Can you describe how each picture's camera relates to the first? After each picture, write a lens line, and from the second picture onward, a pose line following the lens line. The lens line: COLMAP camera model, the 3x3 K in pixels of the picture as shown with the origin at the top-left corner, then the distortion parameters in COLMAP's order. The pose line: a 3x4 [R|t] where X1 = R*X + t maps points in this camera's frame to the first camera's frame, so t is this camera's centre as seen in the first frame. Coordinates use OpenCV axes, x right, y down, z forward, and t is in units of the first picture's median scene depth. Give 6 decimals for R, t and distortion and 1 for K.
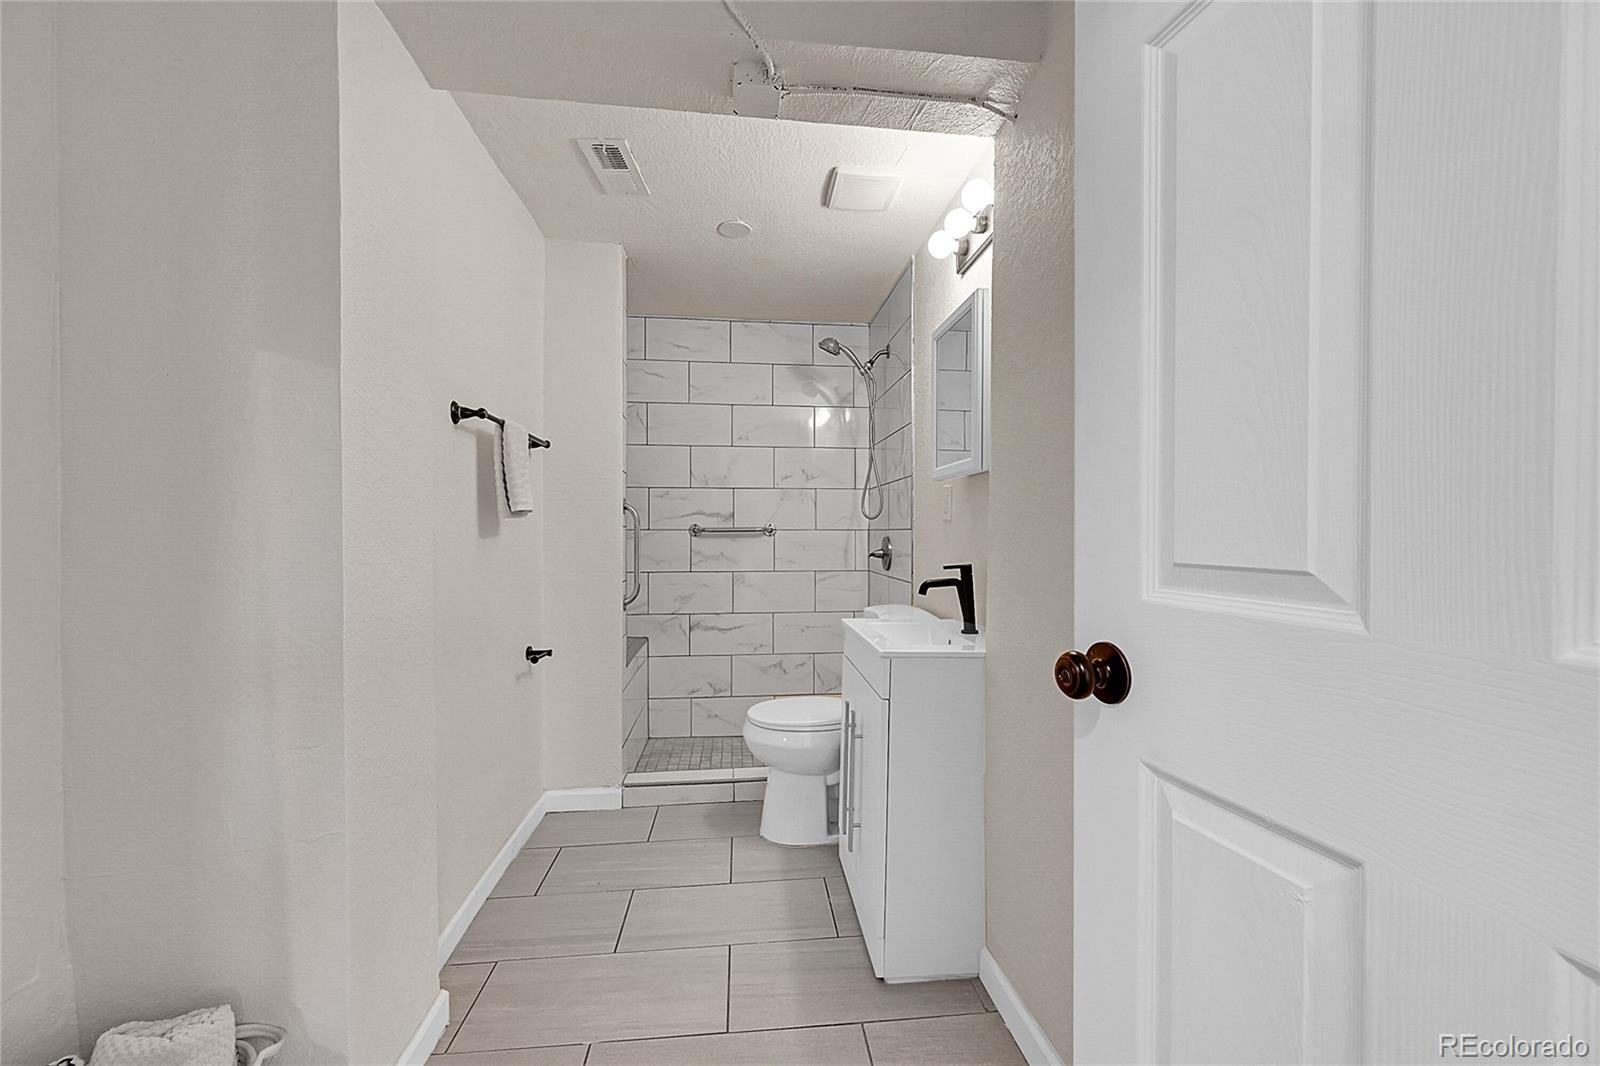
lens RADIAL K [[628.0, 0, 806.2], [0, 628.0, 534.4], [0, 0, 1]] dist [-0.002011, -0.000251]
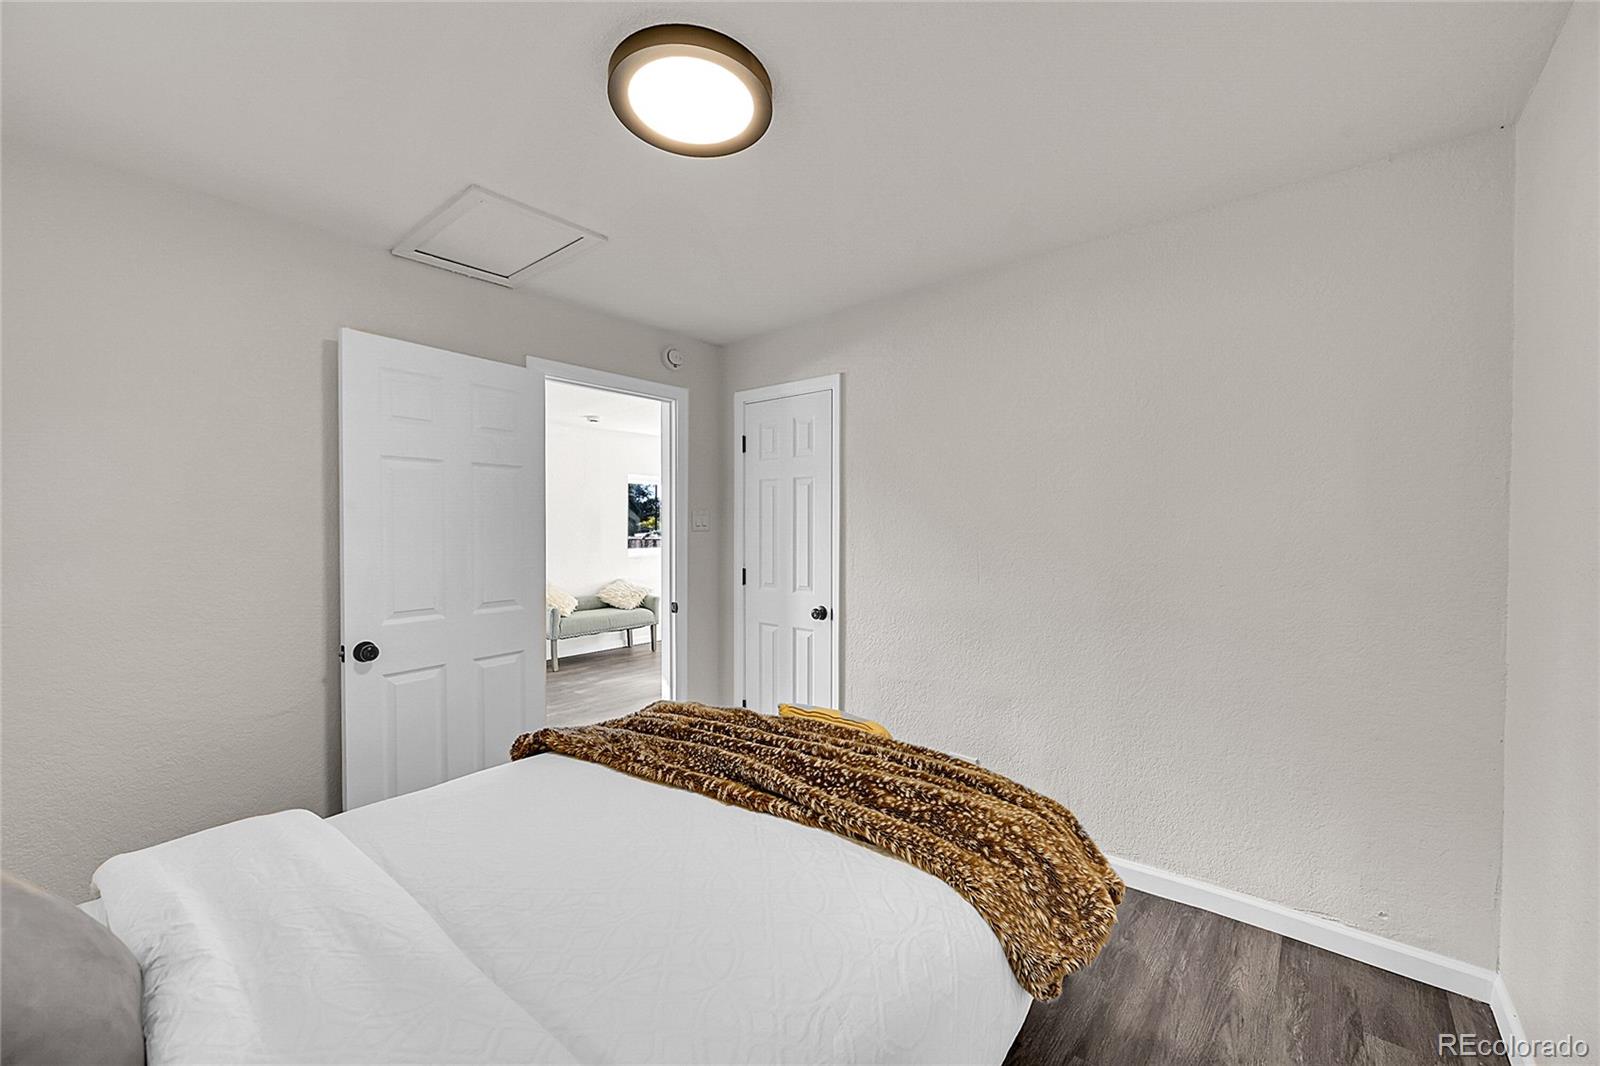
lens RADIAL K [[628.0, 0, 806.2], [0, 628.0, 534.4], [0, 0, 1]] dist [-0.002011, -0.000251]
pose [[-0.696850, -0.008276, 0.717169, -3.660658], [0.004382, 0.999866, 0.015796, -0.447544], [-0.717203, 0.014150, -0.696721, 1.859934]]
